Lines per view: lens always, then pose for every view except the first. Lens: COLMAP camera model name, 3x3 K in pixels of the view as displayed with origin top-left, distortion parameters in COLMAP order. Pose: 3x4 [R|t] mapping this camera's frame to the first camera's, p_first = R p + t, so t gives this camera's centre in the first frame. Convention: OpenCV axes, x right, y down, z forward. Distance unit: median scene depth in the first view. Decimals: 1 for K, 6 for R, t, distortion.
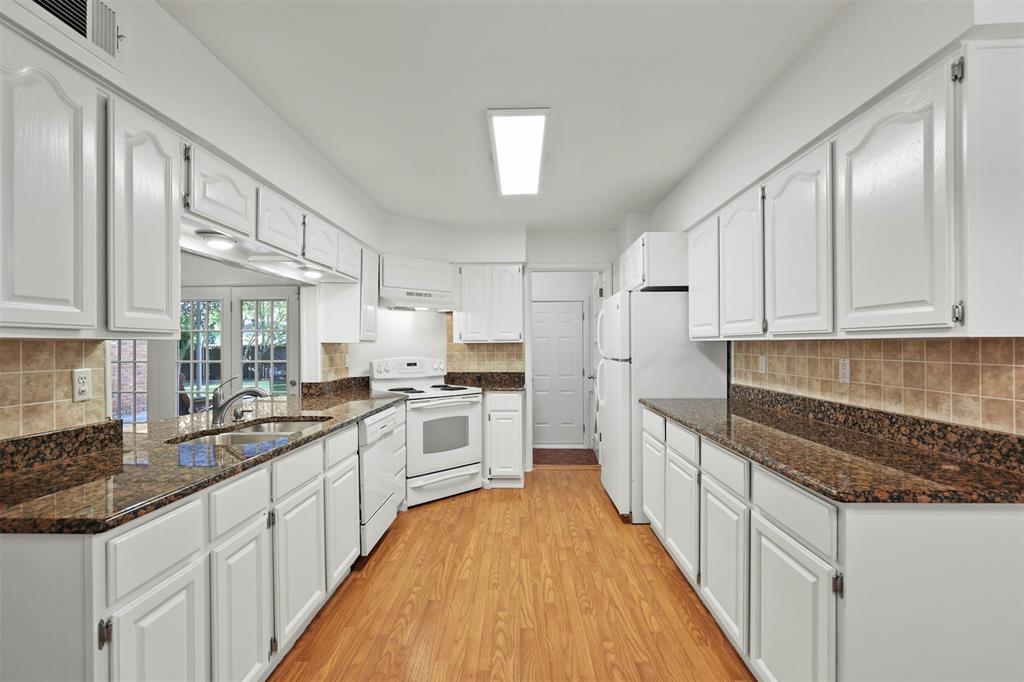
lens RADIAL K [[468.0, 0, 514.3], [0, 468.0, 346.9], [0, 0, 1]] dist [-0.015843, 0.005885]
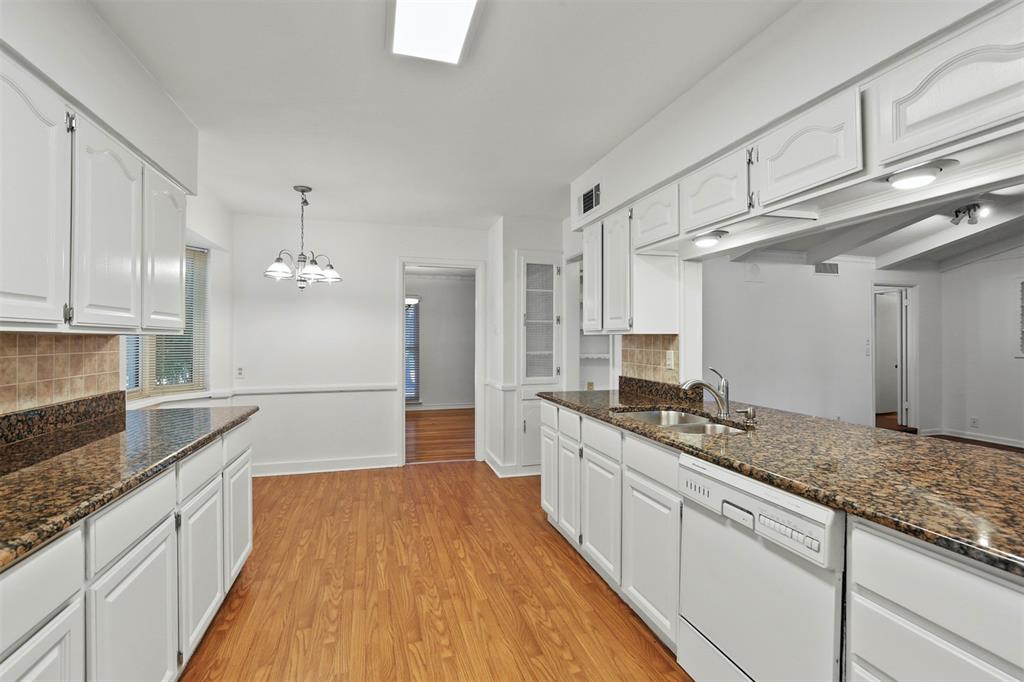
lens RADIAL K [[468.0, 0, 510.4], [0, 468.0, 336.6], [0, 0, 1]] dist [-0.015843, 0.005885]
pose [[-0.955421, 0.003824, -0.295222, 0.124213], [0.003055, 0.999991, 0.003067, -0.010277], [0.295230, 0.002029, -0.955424, 2.058588]]
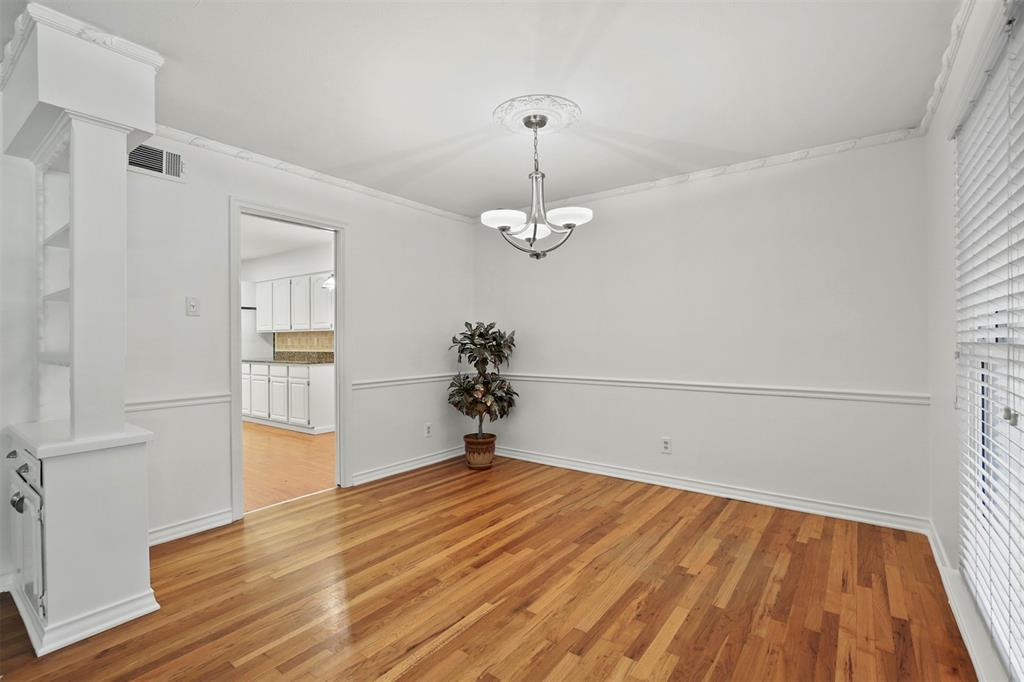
lens RADIAL K [[468.0, 0, 515.6], [0, 468.0, 340.4], [0, 0, 1]] dist [-0.015843, 0.005885]
pose [[0.573519, 0.002171, 0.819189, -1.197364], [0.006445, 0.999954, -0.007162, 0.080823], [-0.819167, 0.009387, 0.573479, -2.087414]]
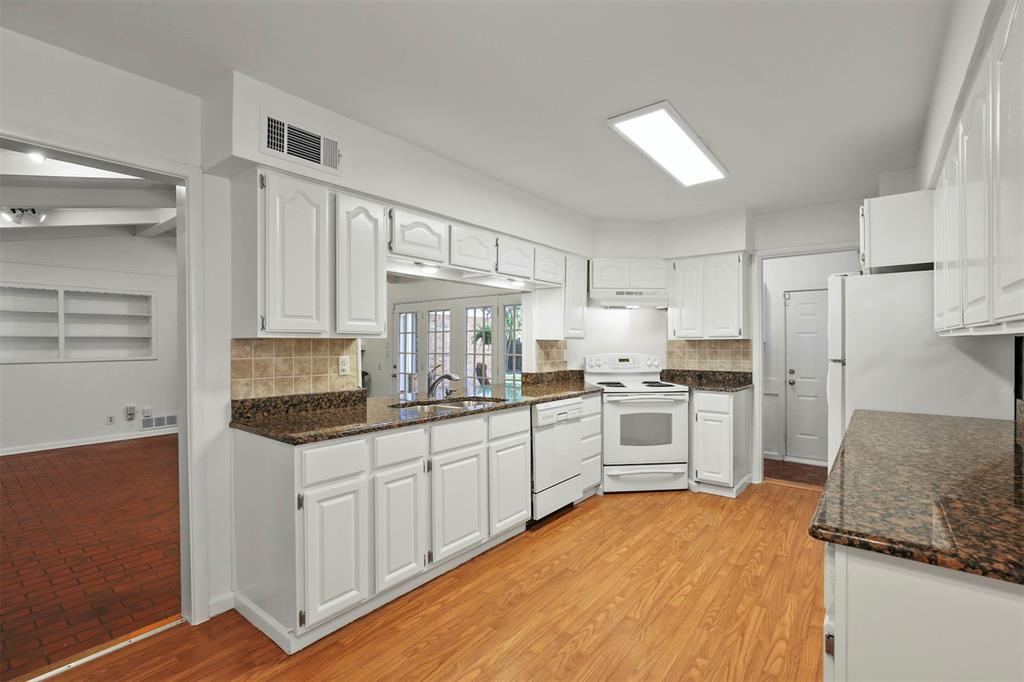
lens RADIAL K [[468.0, 0, 515.4], [0, 468.0, 346.4], [0, 0, 1]] dist [-0.015843, 0.005885]
pose [[0.801140, 0.007489, -0.598430, 0.456521], [-0.003549, 0.999964, 0.007762, -0.001905], [0.598466, -0.004094, 0.801138, 0.027331]]
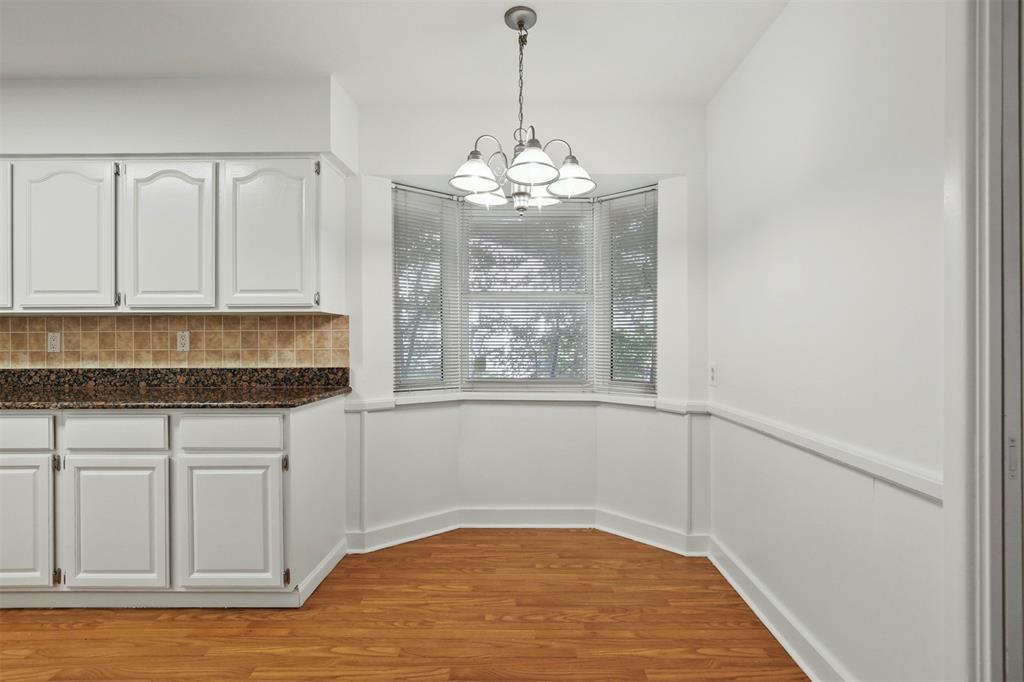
lens RADIAL K [[468.0, 0, 518.3], [0, 468.0, 342.7], [0, 0, 1]] dist [-0.015843, 0.005885]
pose [[-0.008271, -0.001213, 0.999965, -0.554431], [0.010155, 0.999948, 0.001297, 0.066369], [-0.999914, 0.010165, -0.008259, 0.134464]]
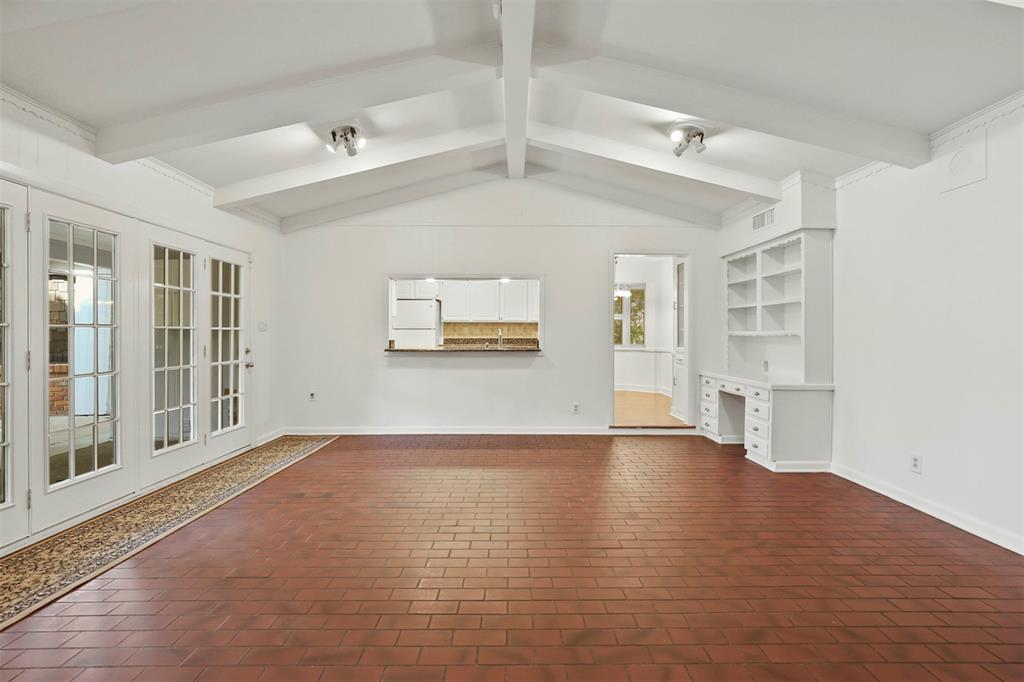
lens RADIAL K [[468.0, 0, 510.9], [0, 468.0, 338.6], [0, 0, 1]] dist [-0.015843, 0.005885]
pose [[-0.035250, -0.003721, 0.999372, -3.617656], [0.007498, 0.999964, 0.003988, 0.115693], [-0.999350, 0.007634, -0.035221, 1.165278]]
